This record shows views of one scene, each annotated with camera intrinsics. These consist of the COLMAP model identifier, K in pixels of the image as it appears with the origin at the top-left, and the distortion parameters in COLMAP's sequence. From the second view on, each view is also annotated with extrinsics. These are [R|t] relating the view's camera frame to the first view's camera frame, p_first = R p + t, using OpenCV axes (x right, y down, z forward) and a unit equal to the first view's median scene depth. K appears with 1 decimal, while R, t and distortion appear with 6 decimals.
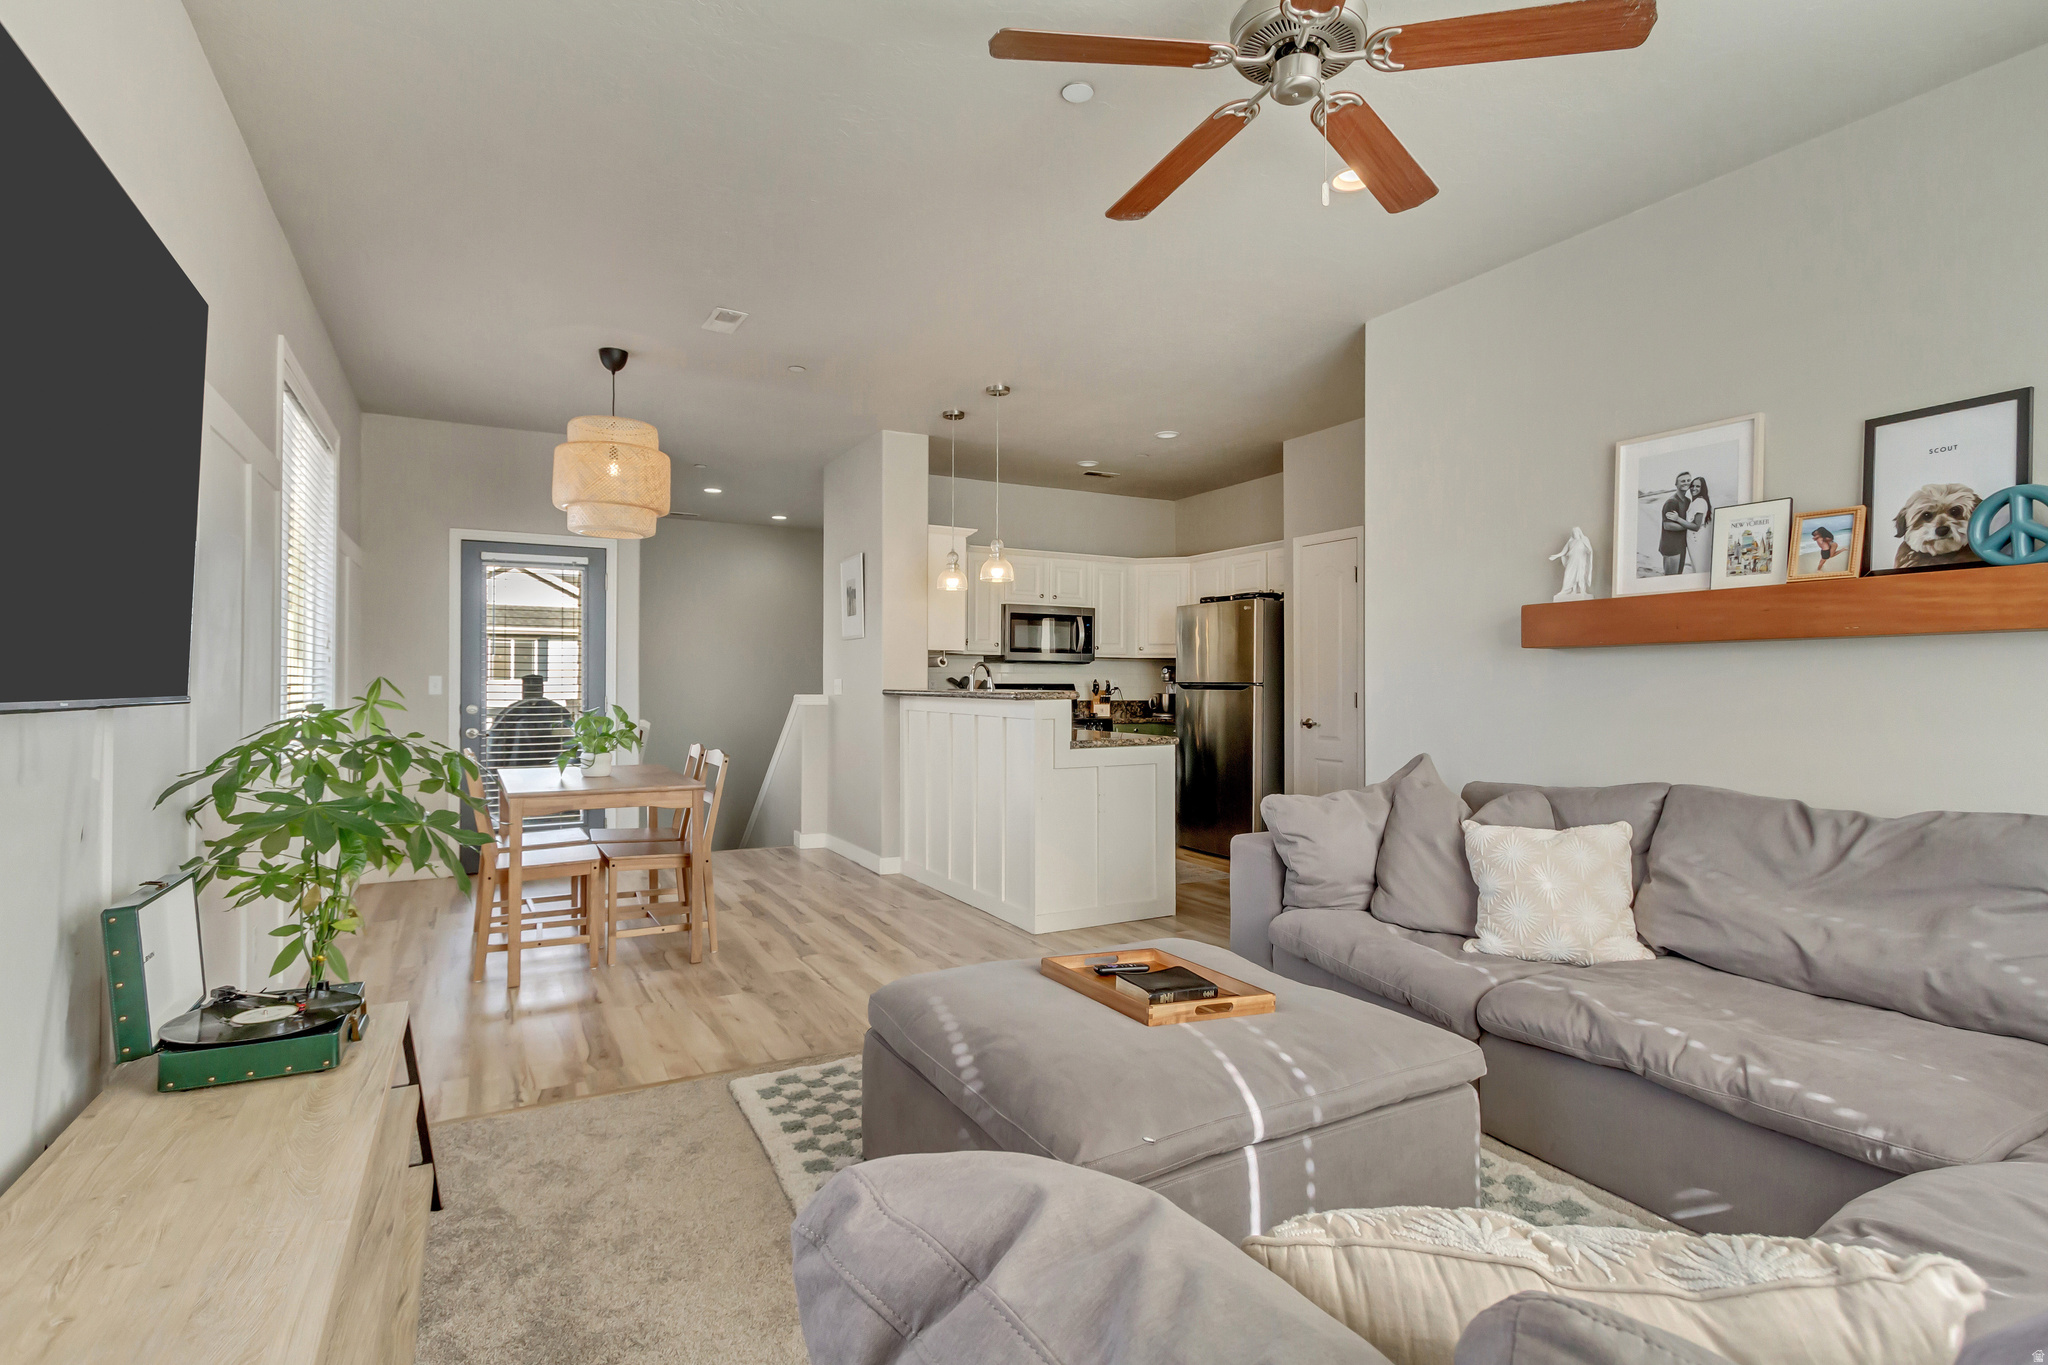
lens RADIAL K [[998.4, 0, 1030.3], [0, 998.4, 676.1], [0, 0, 1]] dist [0.002382, 0.000109]
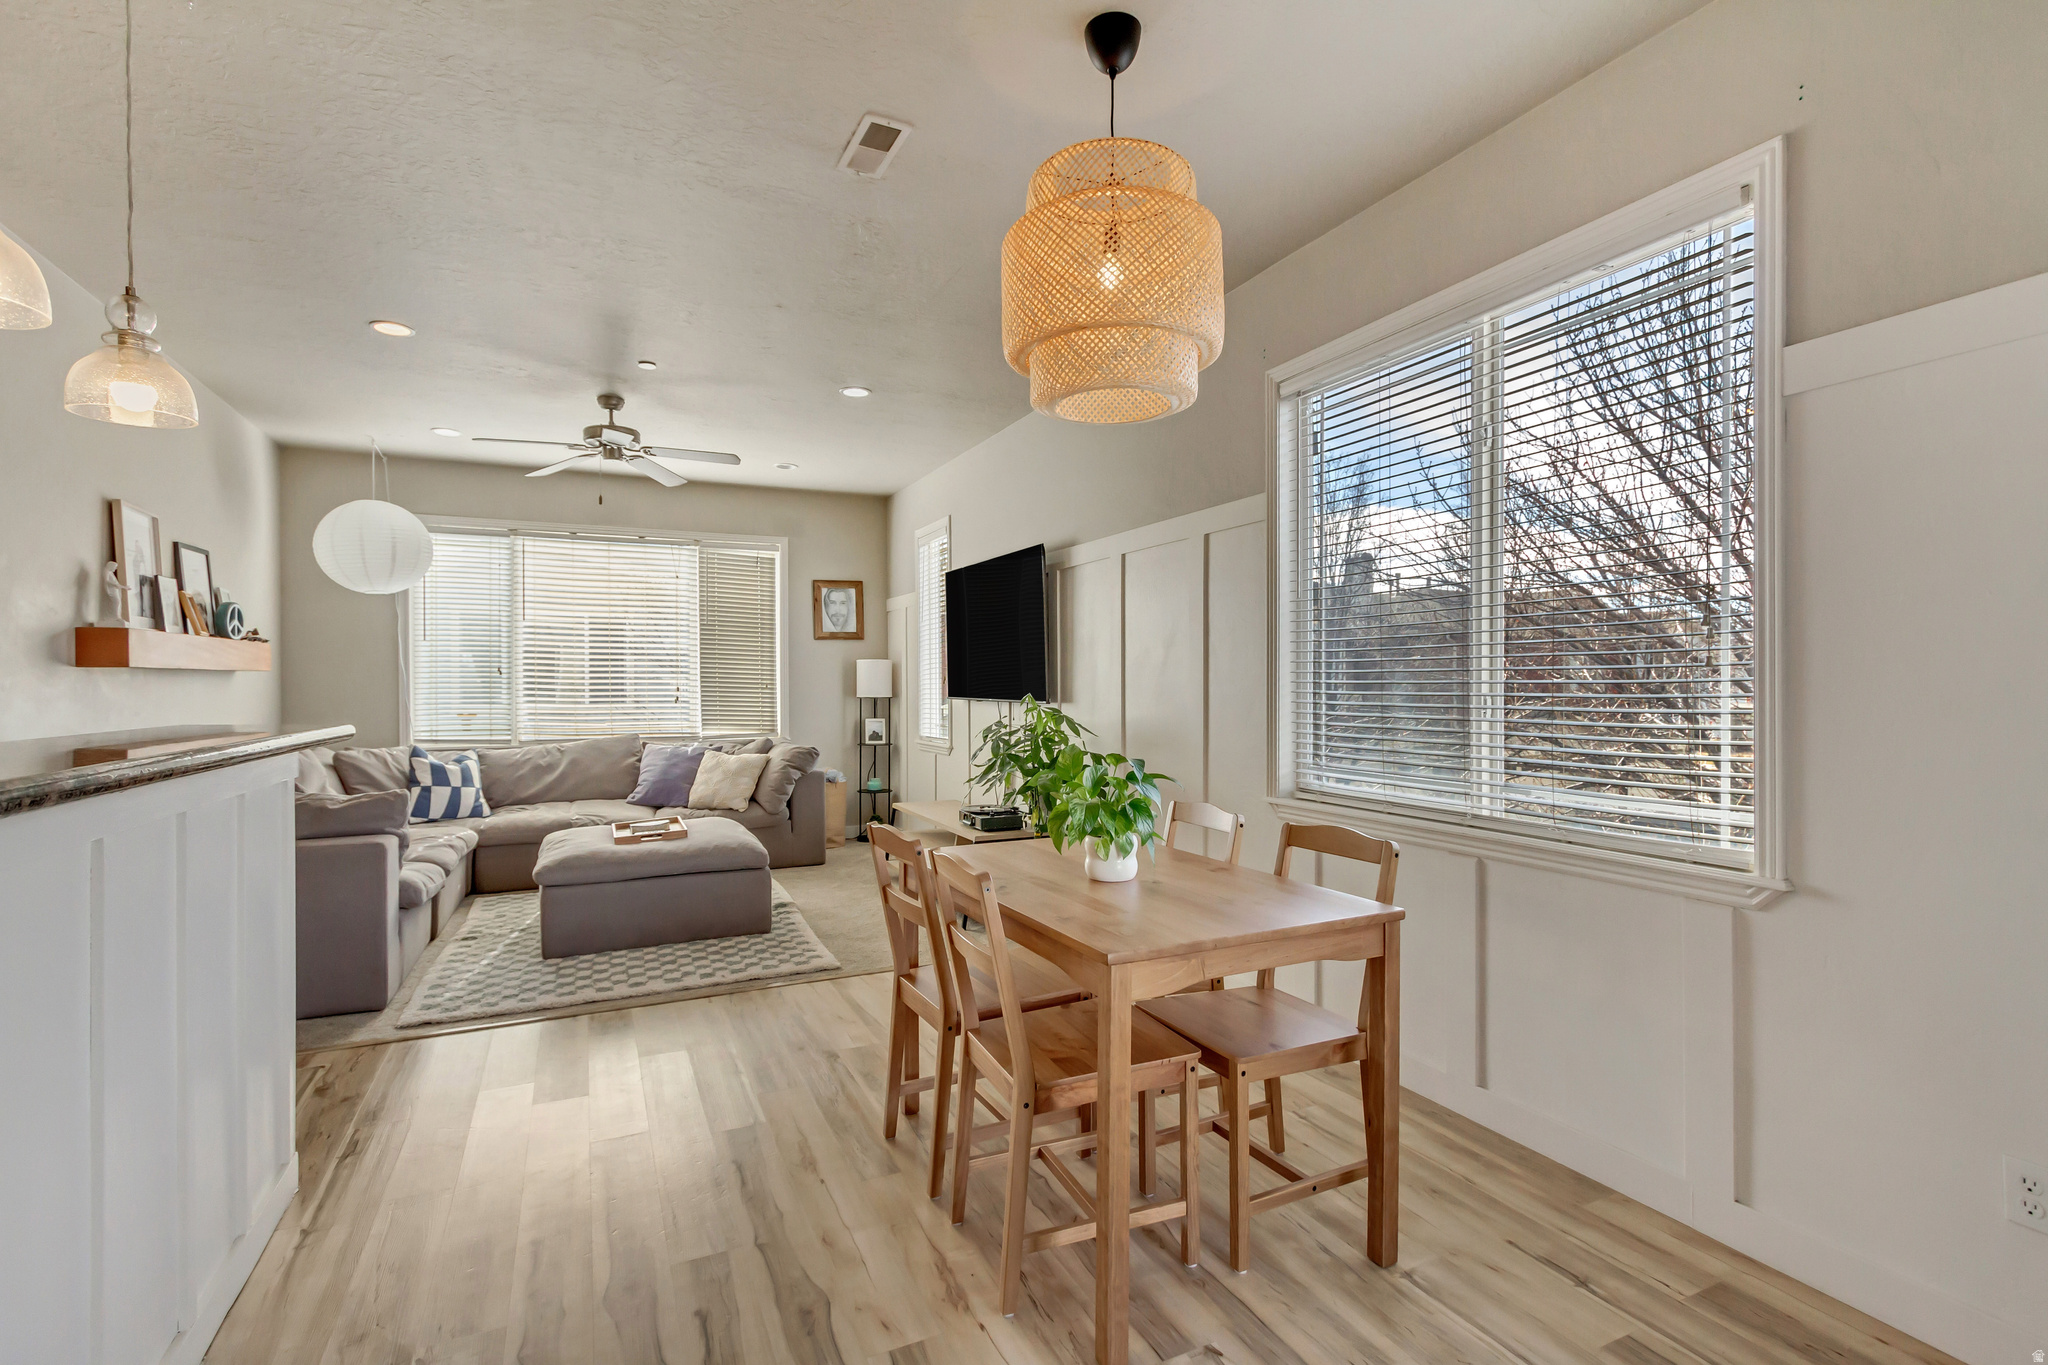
lens RADIAL K [[923.4, 0, 1026.8], [0, 923.4, 687.0], [0, 0, 1]] dist [0.001656, -0.000292]
pose [[-0.998625, -0.000968, 0.052420, -0.286307], [-0.001294, 0.999980, -0.006189, -0.000708], [-0.052413, -0.006248, -0.998606, 1.041027]]
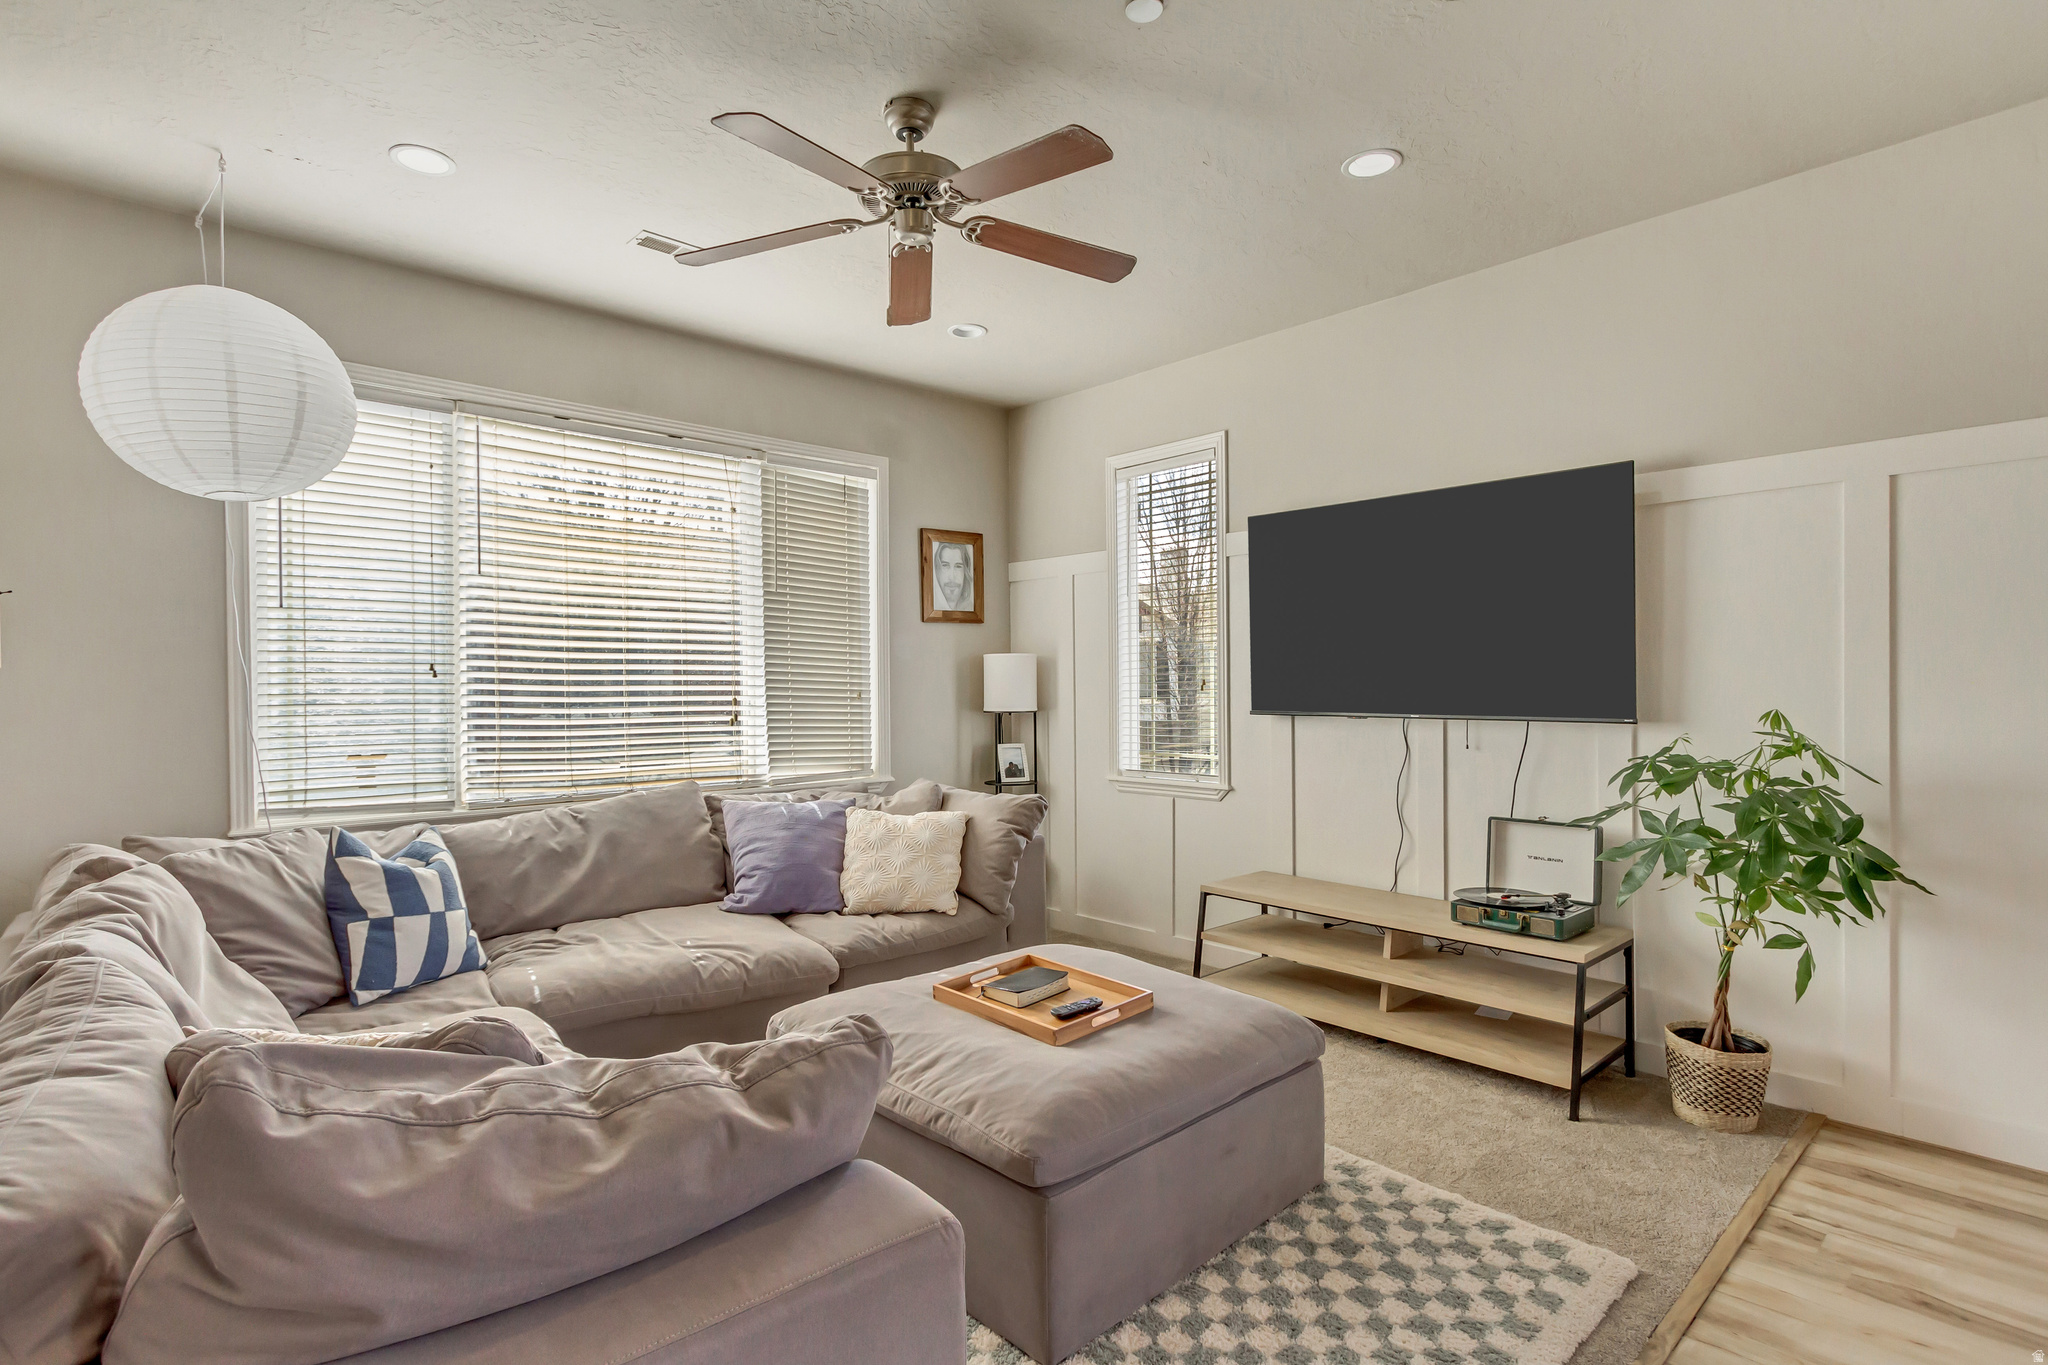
lens RADIAL K [[1000.9, 0, 1015.7], [0, 1000.9, 693.4], [0, 0, 1]] dist [0.002832, -0.000389]
pose [[-0.970542, 0.004729, -0.240884, 0.141212], [0.005411, 0.999983, -0.002170, -0.007291], [0.240869, -0.003409, -0.970552, 0.707322]]
